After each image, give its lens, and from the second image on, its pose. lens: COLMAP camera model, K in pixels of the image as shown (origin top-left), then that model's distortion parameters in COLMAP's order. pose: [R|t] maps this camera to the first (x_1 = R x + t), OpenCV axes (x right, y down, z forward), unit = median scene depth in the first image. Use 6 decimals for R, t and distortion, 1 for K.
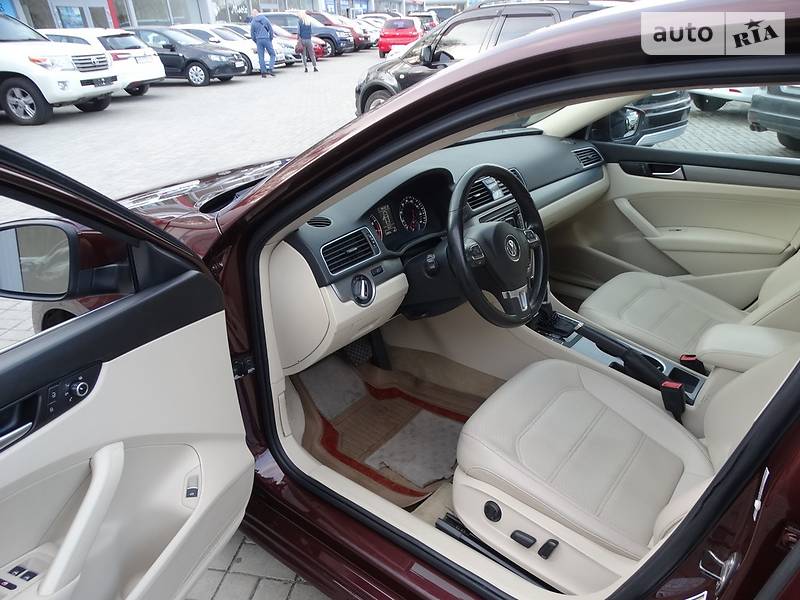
lens RADIAL K [[576.1, 0, 400.0], [0, 576.1, 300.0], [0, 0, 1]] dist [0.004490, 0.011312]
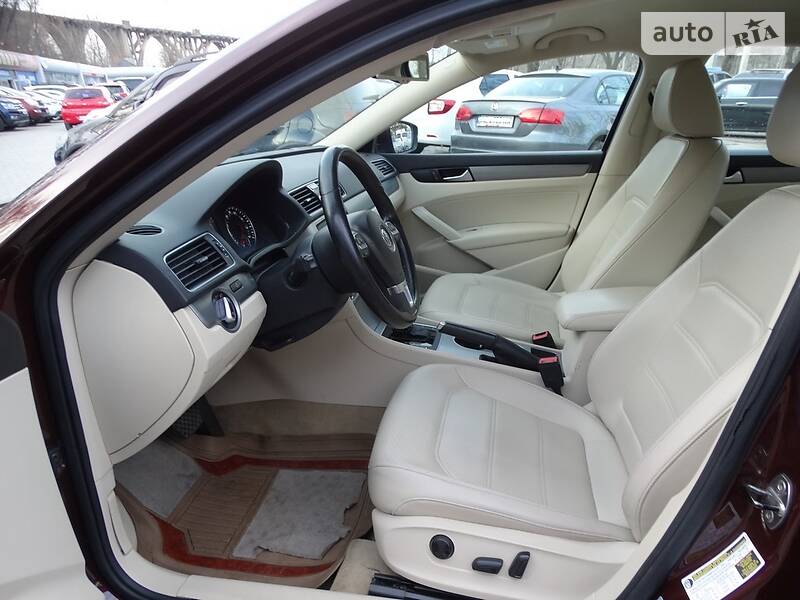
lens RADIAL K [[576.1, 0, 400.0], [0, 576.1, 300.0], [0, 0, 1]] dist [0.004490, 0.011312]
pose [[0.884908, -0.165220, 0.435476, -0.122288], [0.212089, 0.975349, -0.060926, 0.040272], [-0.414675, 0.146274, 0.898136, 0.154762]]
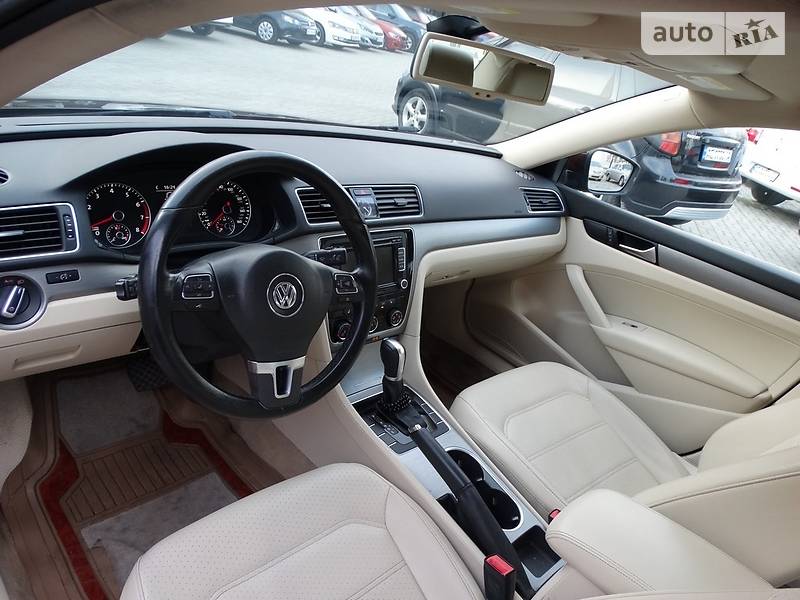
lens RADIAL K [[584.9, 0, 398.5], [0, 584.9, 284.9], [0, 0, 1]] dist [0.008747, -0.010952]
pose [[0.962494, 0.269963, -0.026940, 0.210948], [-0.270671, 0.962281, -0.027443, -0.075485], [0.018515, 0.033706, 0.999260, 0.251400]]
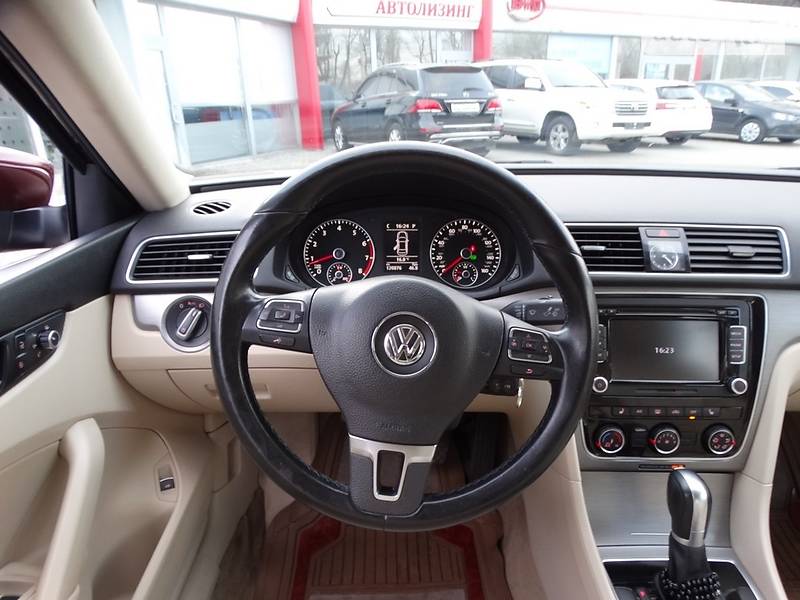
lens RADIAL K [[572.6, 0, 386.9], [0, 572.6, 282.0], [0, 0, 1]] dist [-0.027905, 0.000450]
pose [[0.621621, 0.278681, -0.732069, 0.312482], [-0.354423, 0.933501, 0.054410, -0.098422], [0.698550, 0.225640, 0.679055, 0.471560]]
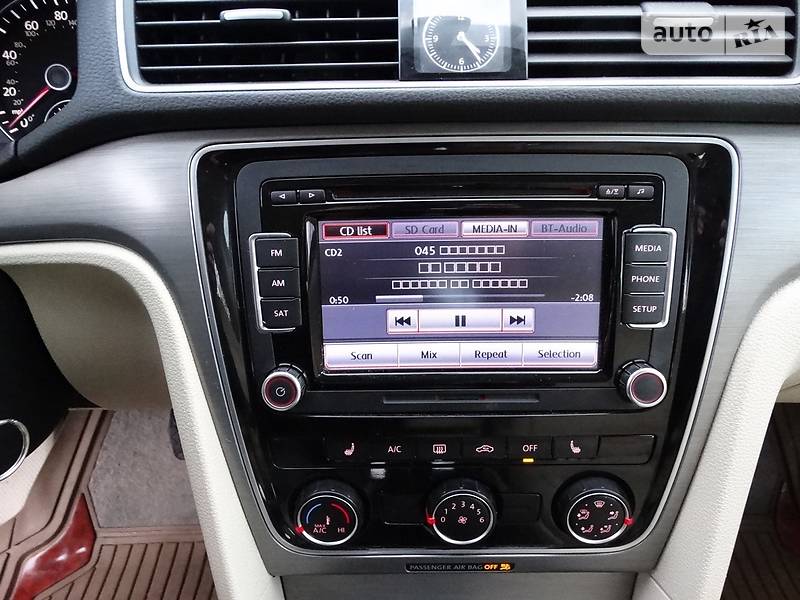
lens RADIAL K [[572.5, 0, 400.0], [0, 572.5, 300.0], [0, 0, 1]] dist [-0.001556, -0.000384]
pose [[0.635498, 0.389357, -0.666741, 0.248179], [-0.328353, 0.917847, 0.223029, -0.129144], [0.698803, 0.077192, 0.711137, 0.767287]]
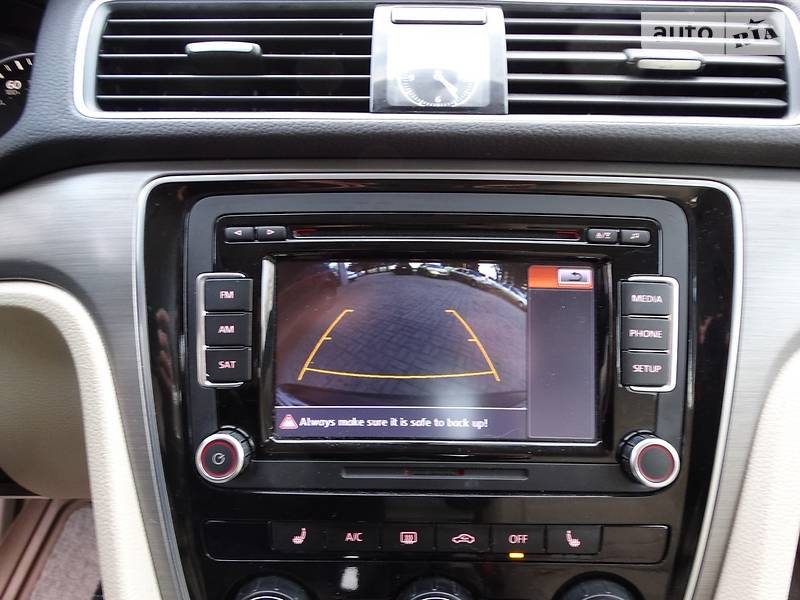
lens RADIAL K [[584.9, 0, 398.5], [0, 584.9, 284.9], [0, 0, 1]] dist [0.008747, -0.010952]
pose [[0.633288, 0.267527, -0.726206, 0.245626], [-0.352070, 0.935222, 0.037503, -0.117638], [0.689197, 0.231925, 0.686453, 0.784198]]
